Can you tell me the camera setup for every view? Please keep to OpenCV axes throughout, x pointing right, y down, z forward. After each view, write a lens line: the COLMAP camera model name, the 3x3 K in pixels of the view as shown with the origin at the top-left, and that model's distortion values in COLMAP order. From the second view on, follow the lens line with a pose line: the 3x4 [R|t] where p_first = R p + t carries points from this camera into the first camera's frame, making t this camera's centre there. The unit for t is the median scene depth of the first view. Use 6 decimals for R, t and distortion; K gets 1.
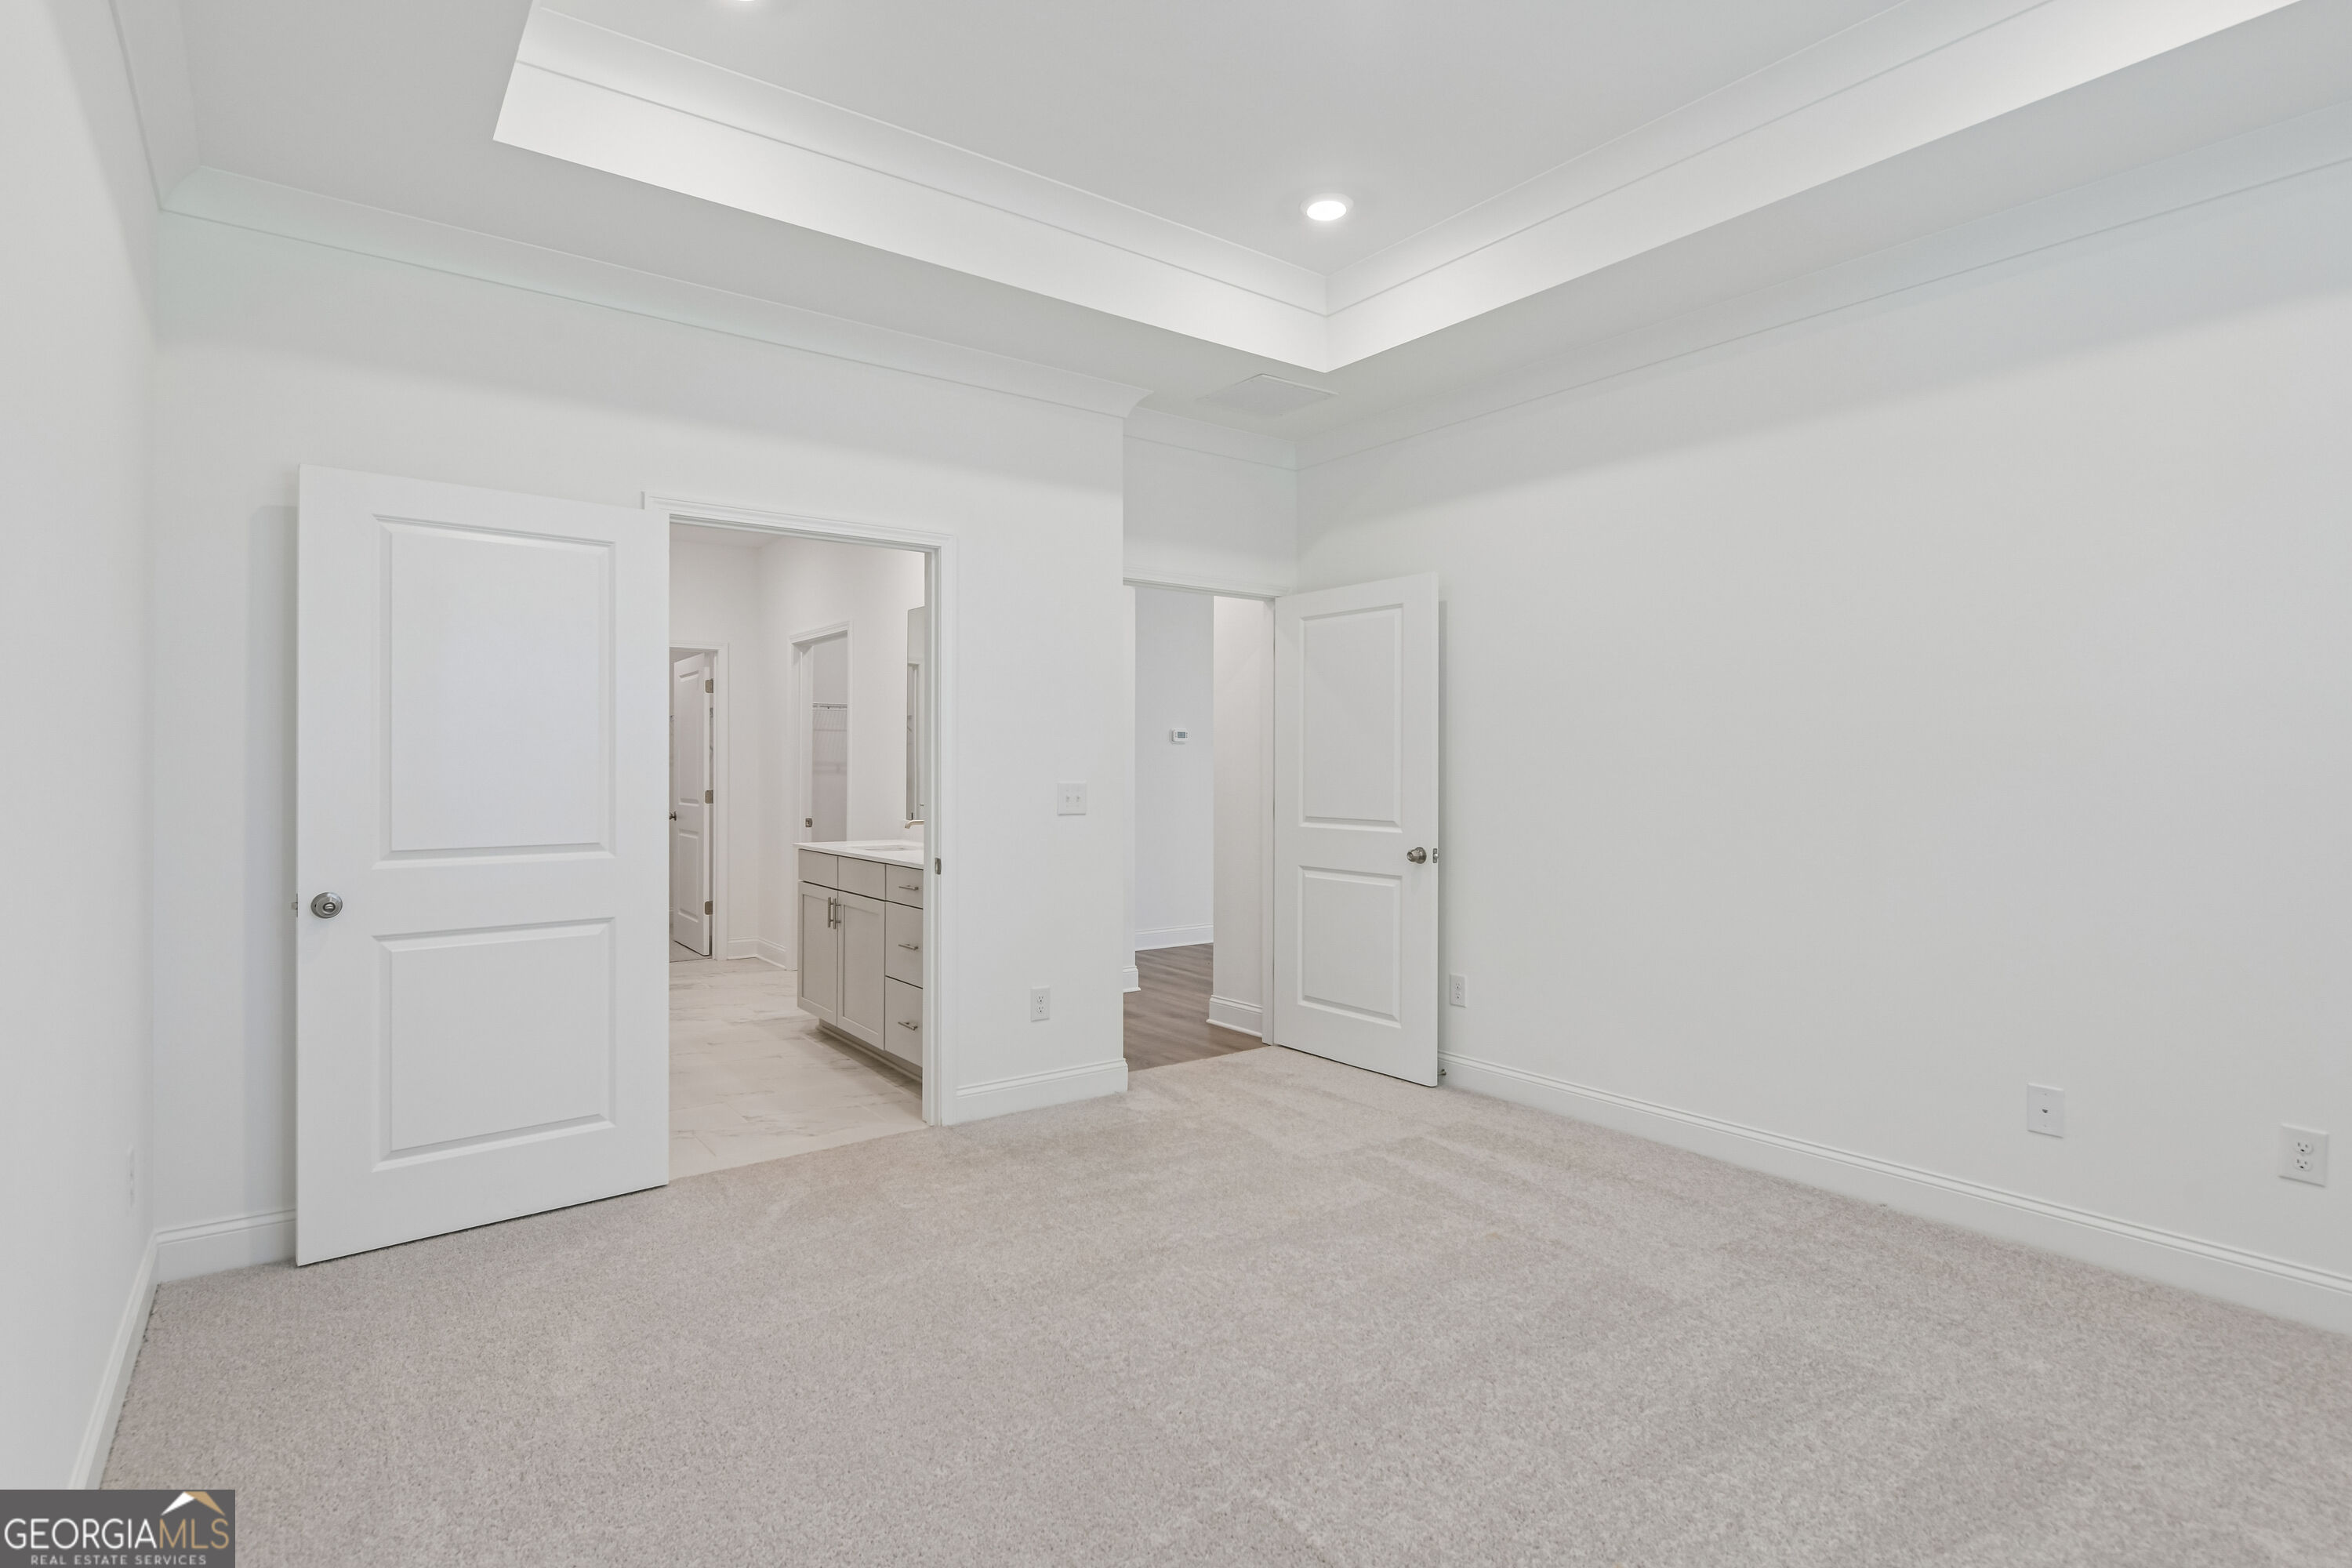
lens RADIAL K [[1159.4, 0, 1192.8], [0, 1159.4, 771.5], [0, 0, 1]] dist [-0.008922, 0.000178]
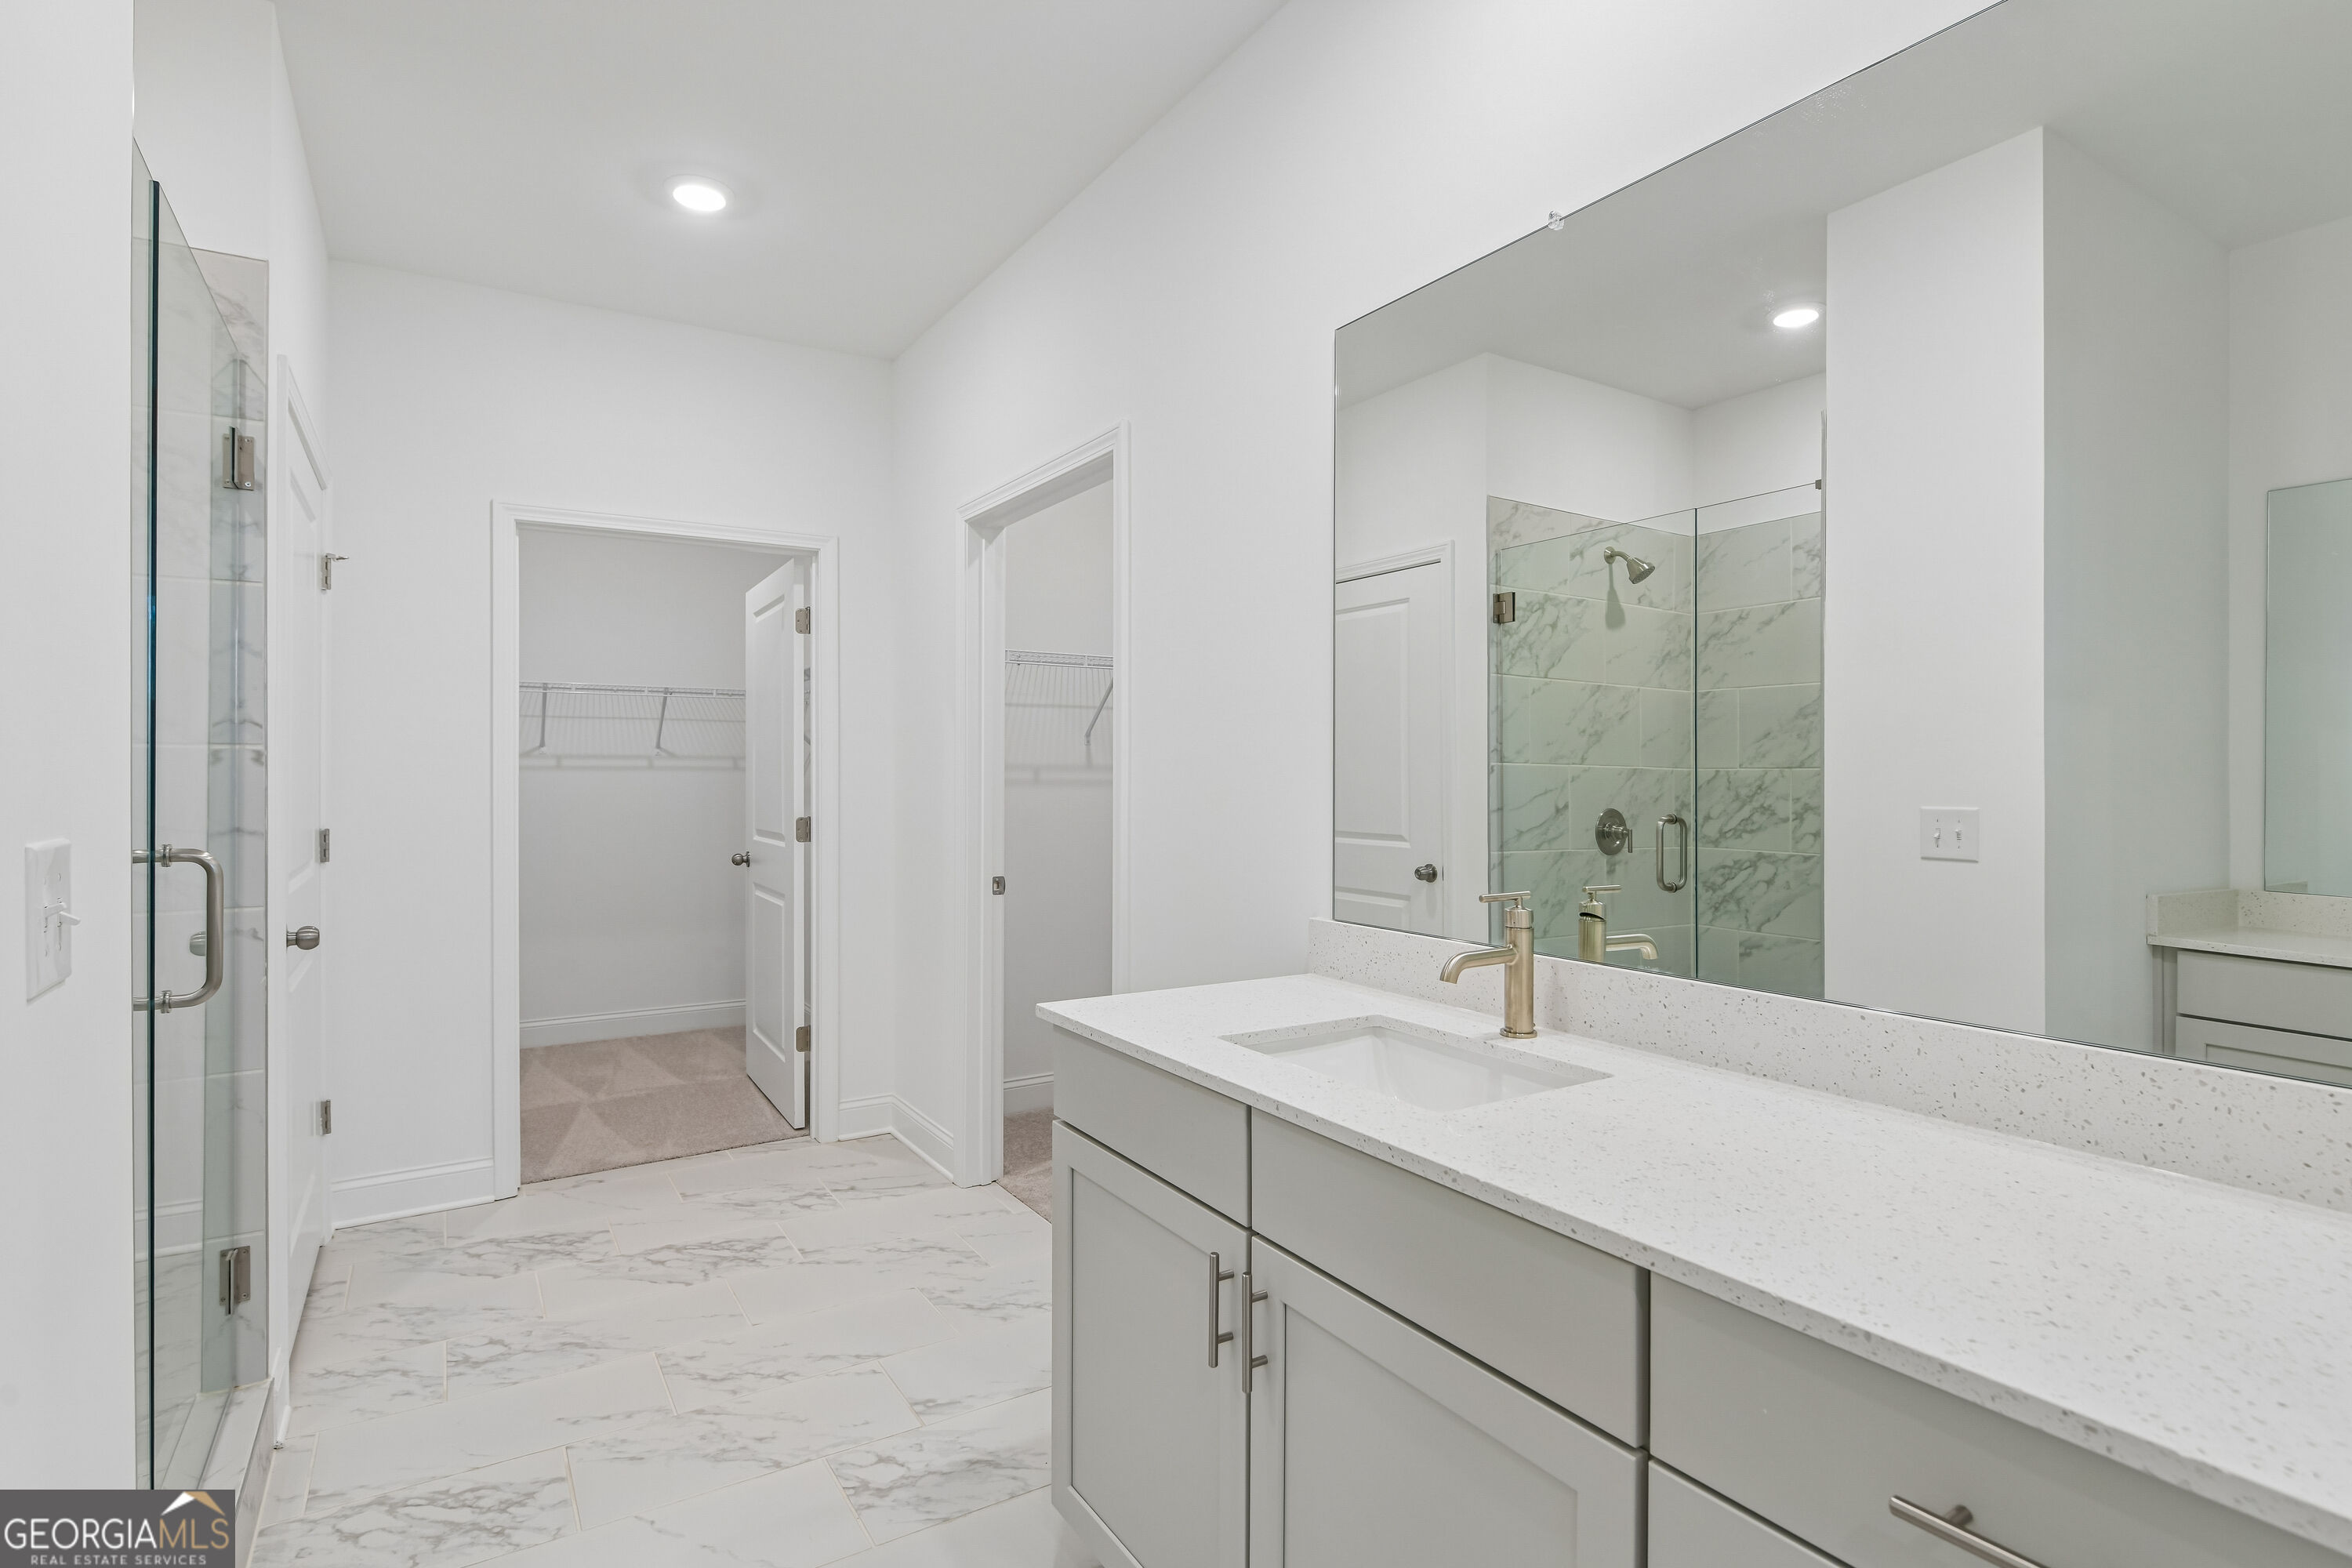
lens RADIAL K [[1159.4, 0, 1176.2], [0, 1159.4, 779.0], [0, 0, 1]] dist [-0.008922, 0.000178]
pose [[0.995850, -0.001475, -0.090994, -0.201381], [0.001911, 0.999987, 0.004705, -0.003328], [0.090986, -0.004860, 0.995840, 0.491890]]
